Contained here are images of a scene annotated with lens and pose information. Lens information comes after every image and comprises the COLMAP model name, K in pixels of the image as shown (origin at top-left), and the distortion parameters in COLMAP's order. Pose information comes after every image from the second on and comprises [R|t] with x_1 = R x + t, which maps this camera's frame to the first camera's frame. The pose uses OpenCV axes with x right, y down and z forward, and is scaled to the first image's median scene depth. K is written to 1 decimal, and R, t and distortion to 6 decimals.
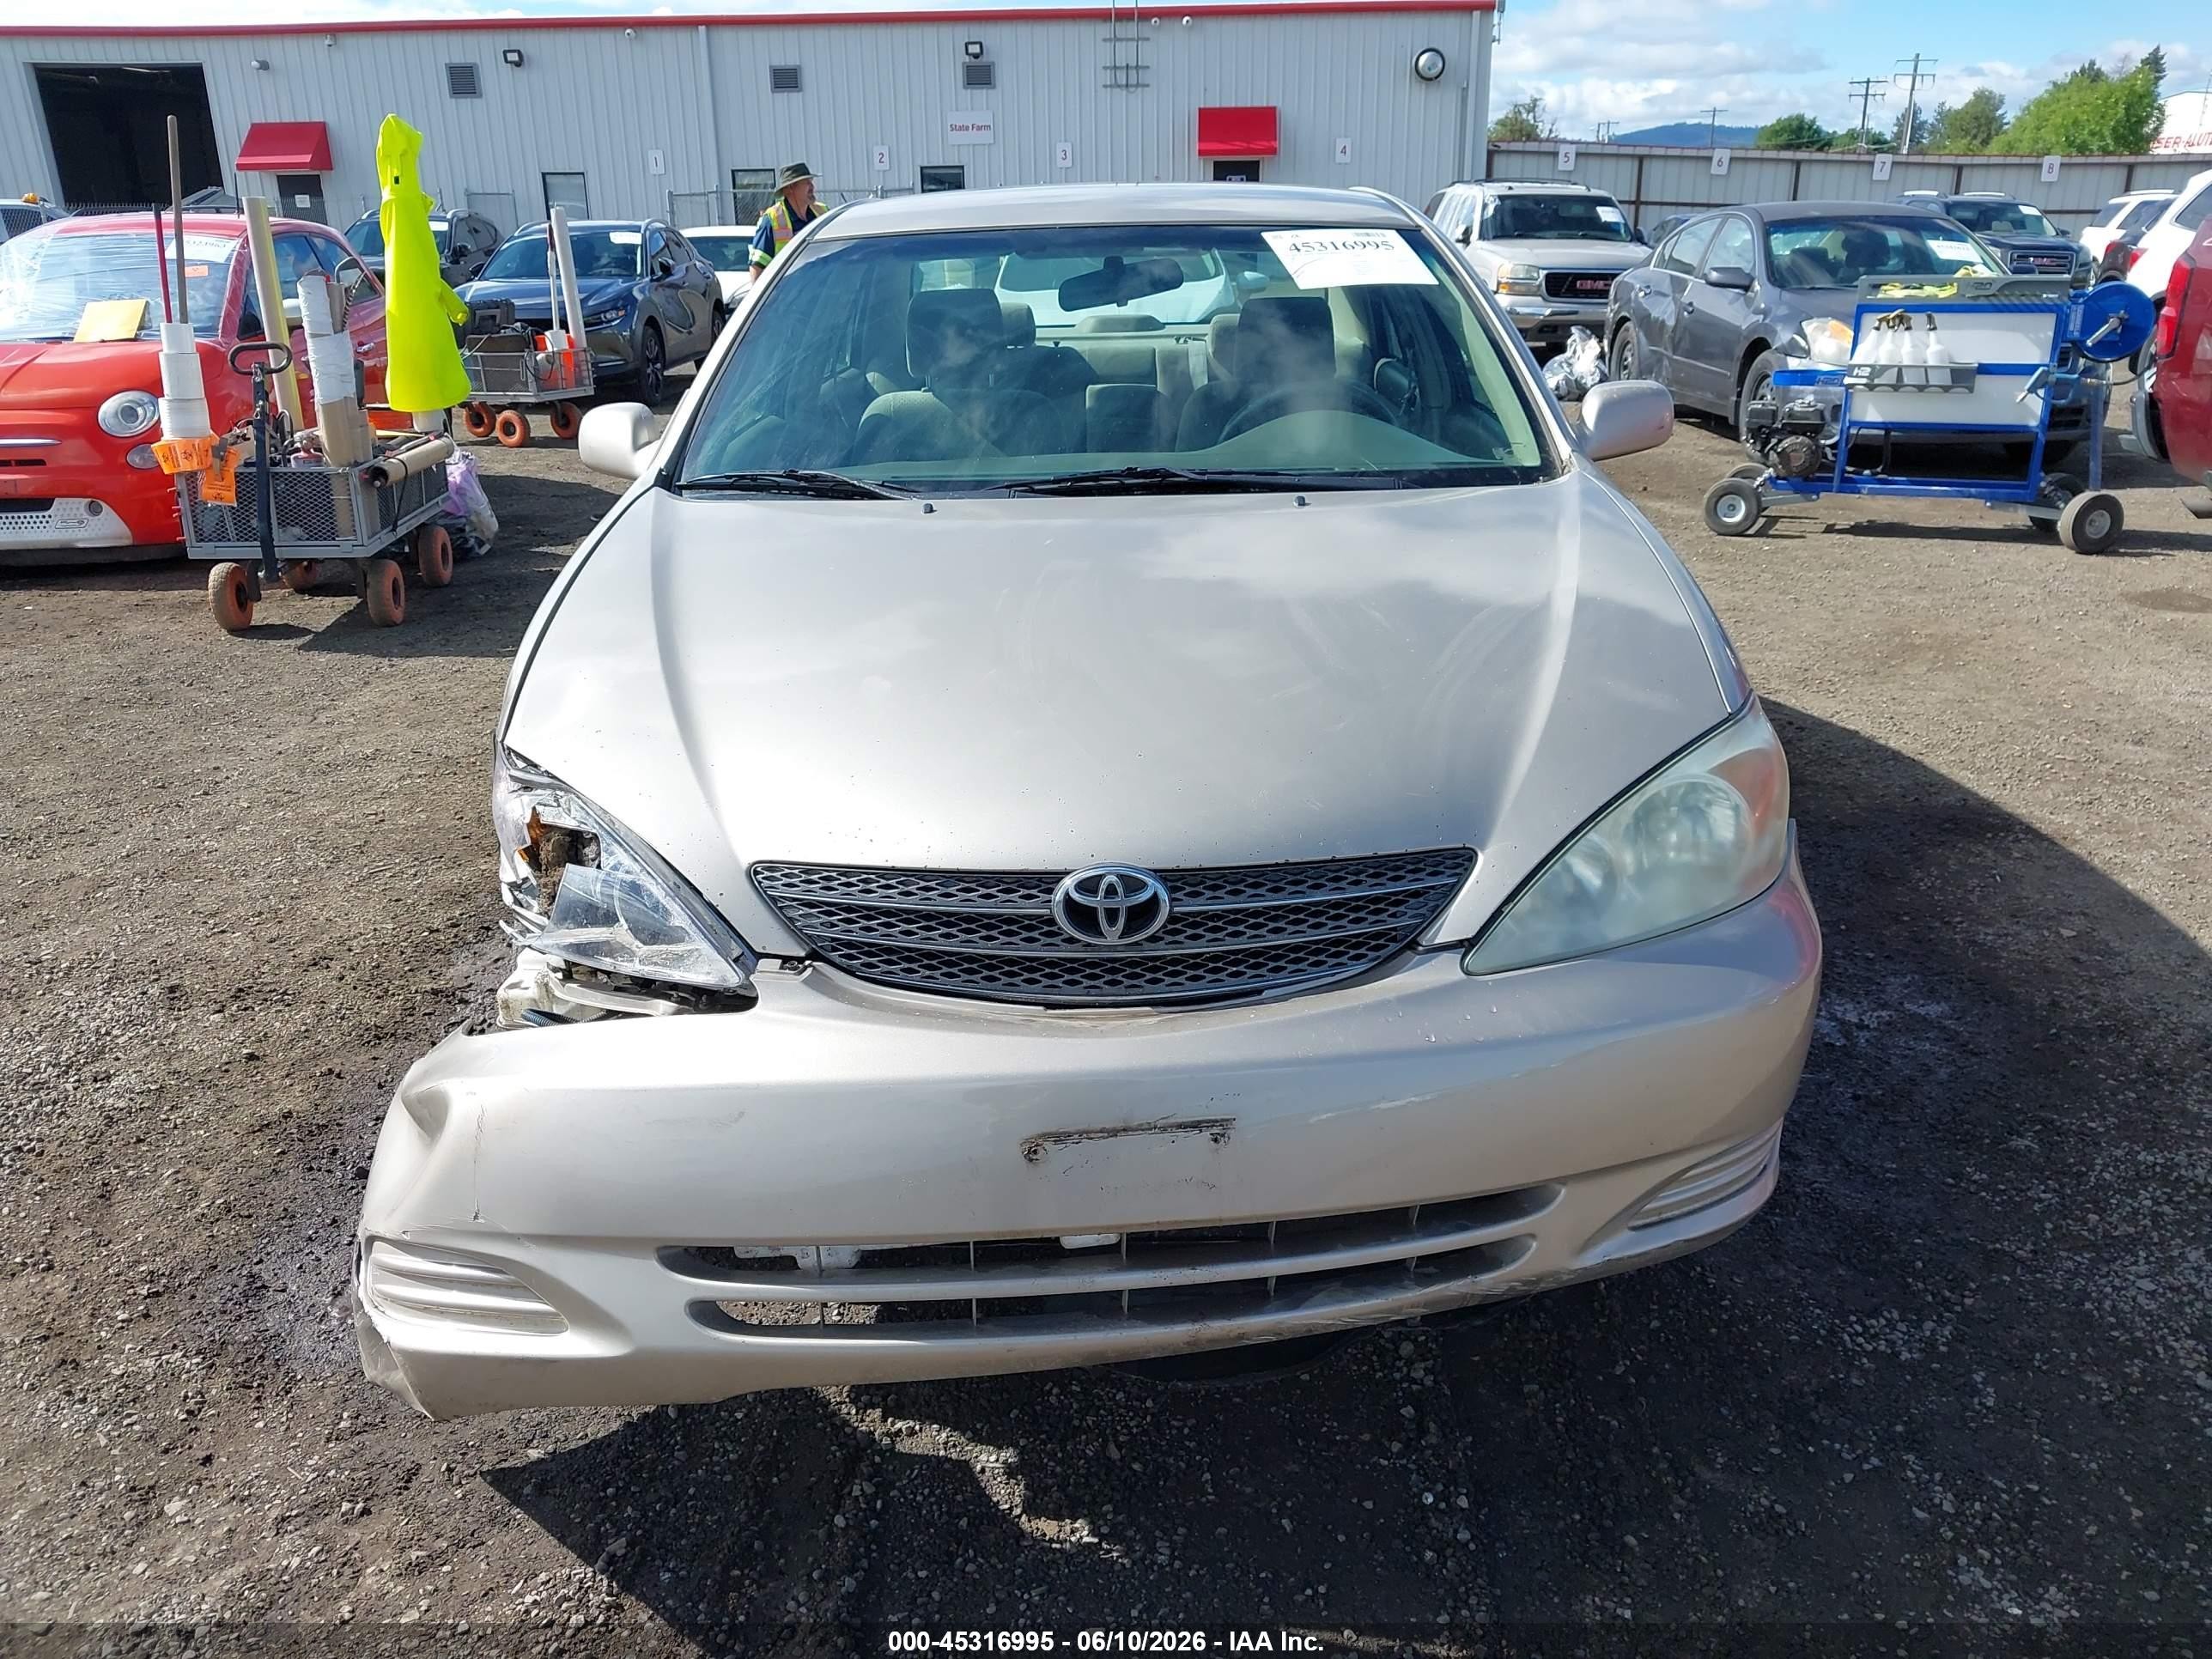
lens RADIAL K [[1694.7, 0, 1111.2], [0, 1694.7, 831.4], [0, 0, 1]] dist [0.059906, -0.080415]
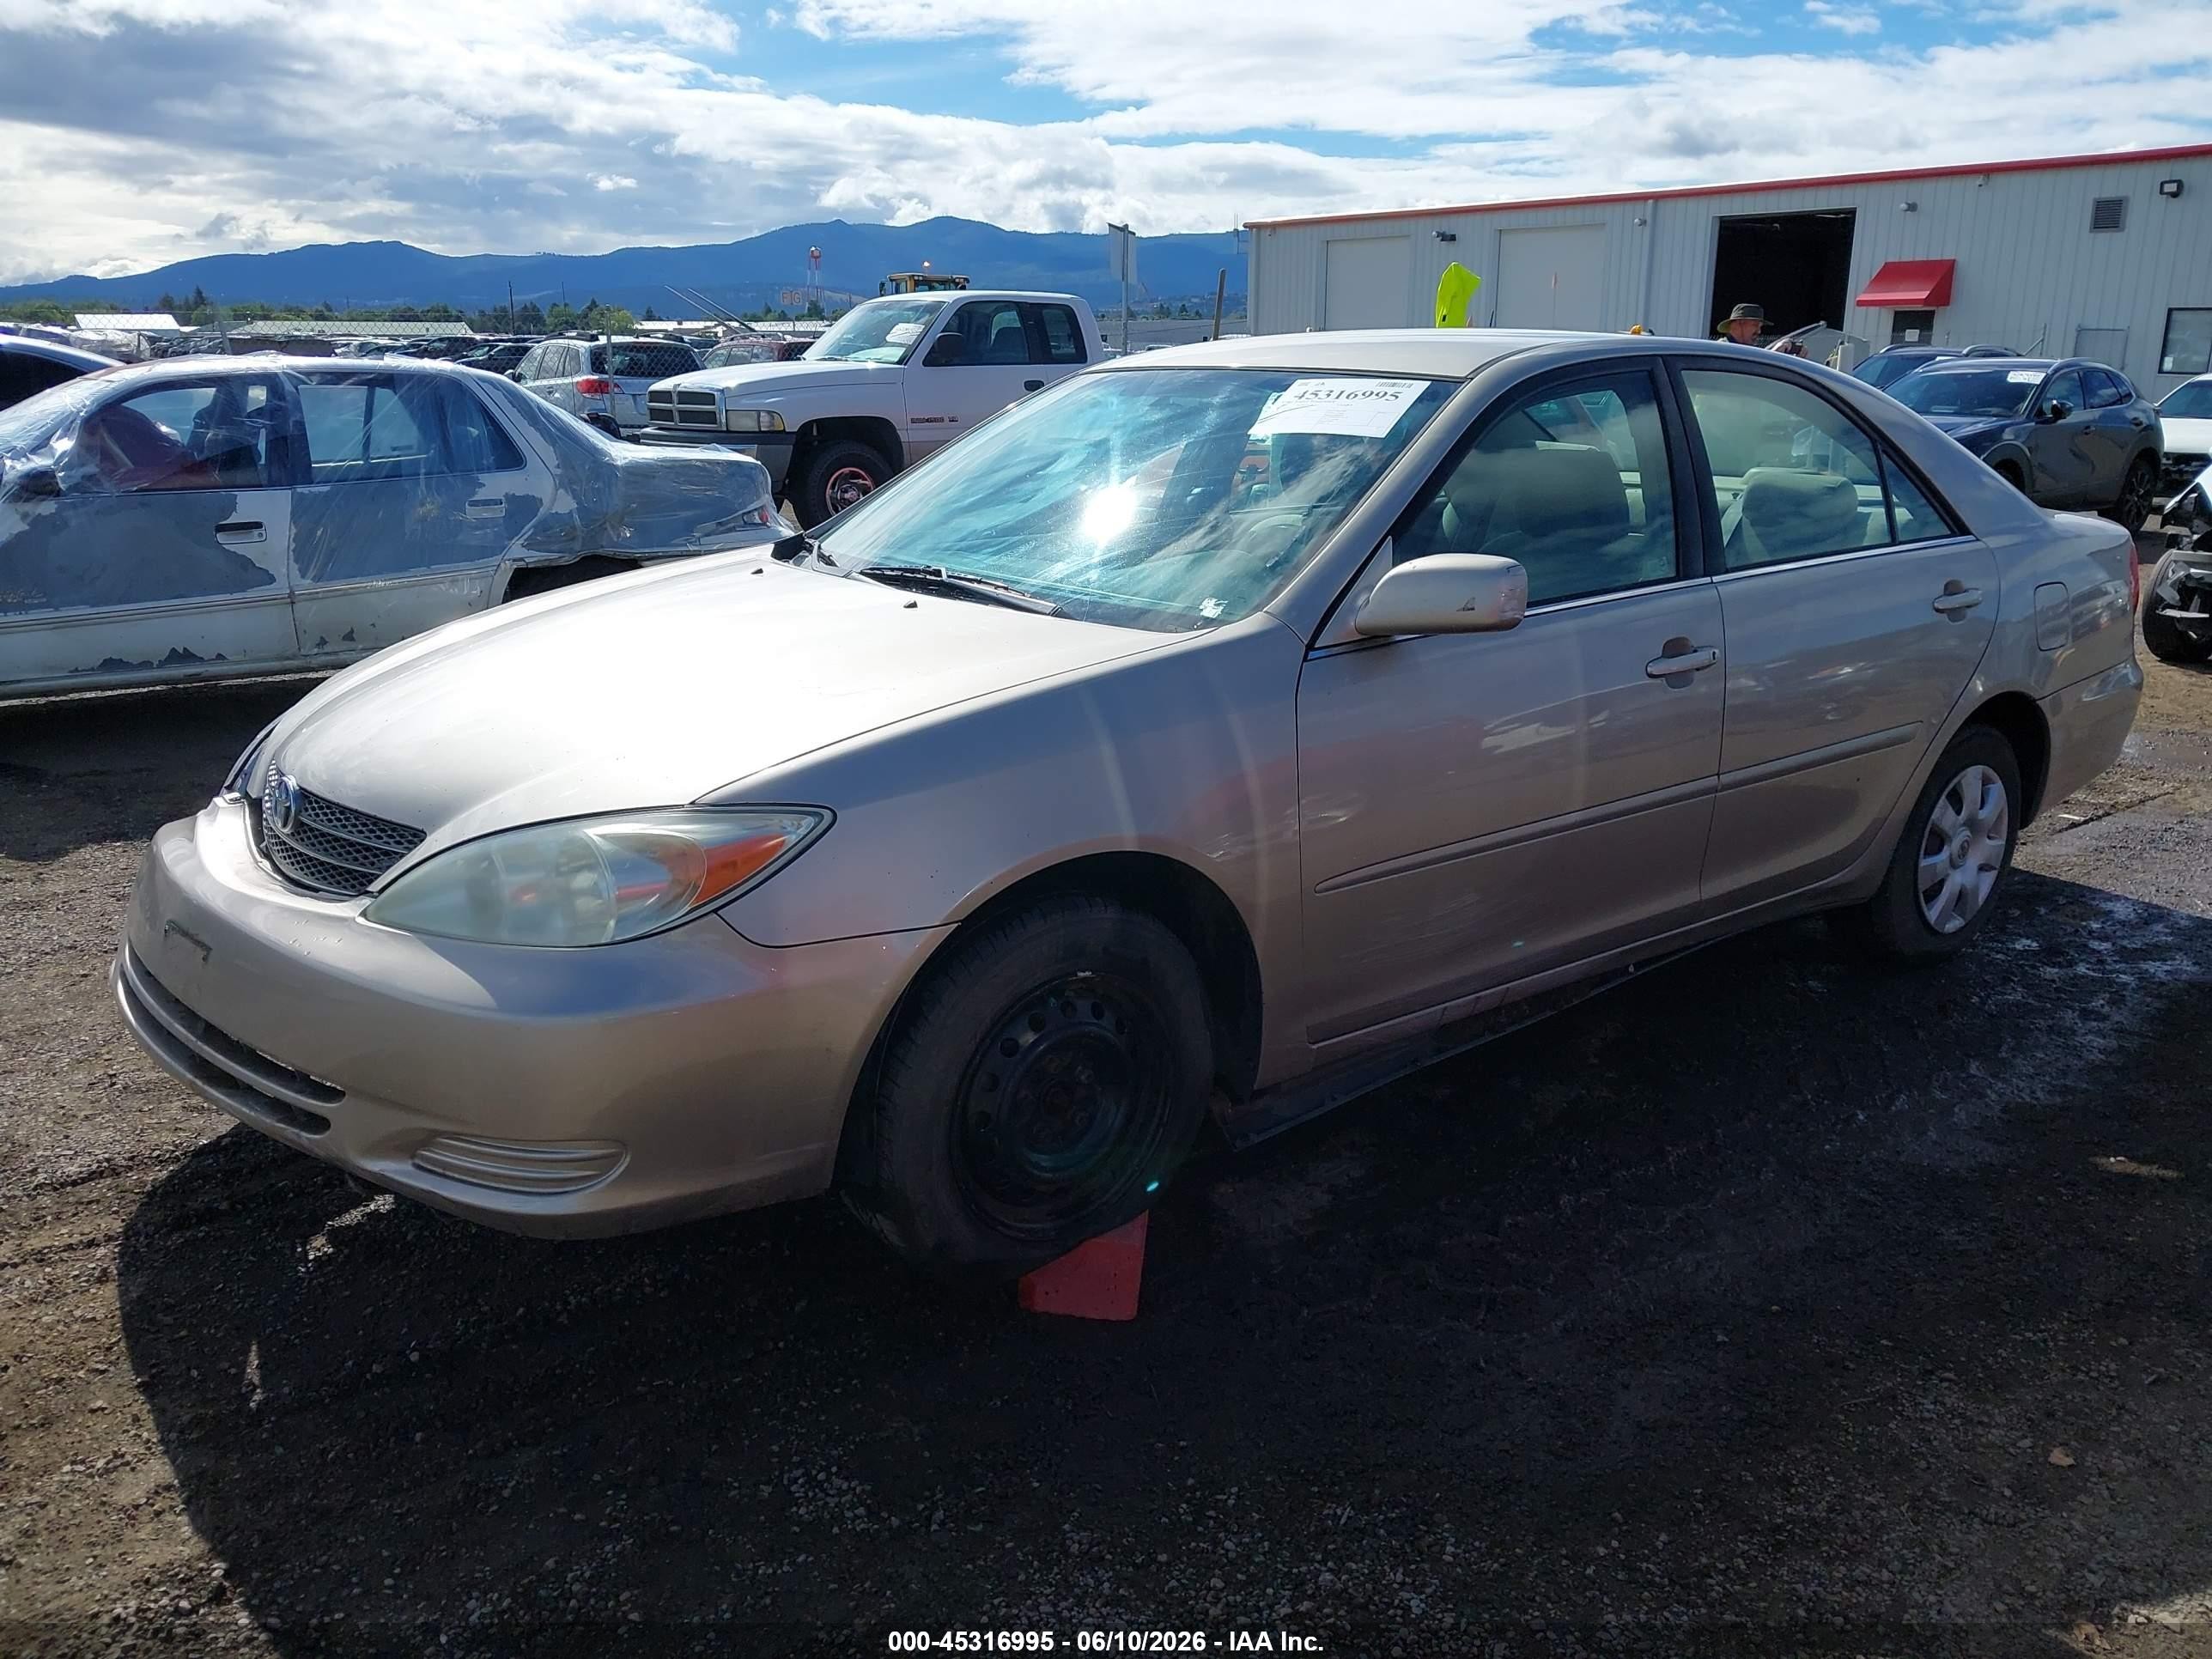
lens RADIAL K [[1694.7, 0, 1108.0], [0, 1694.7, 839.4], [0, 0, 1]] dist [0.059906, -0.080415]
pose [[0.627485, 0.231044, -0.743560, 1.134954], [-0.279482, 0.958155, 0.061872, -0.159349], [0.726741, 0.168988, 0.665801, 0.384449]]
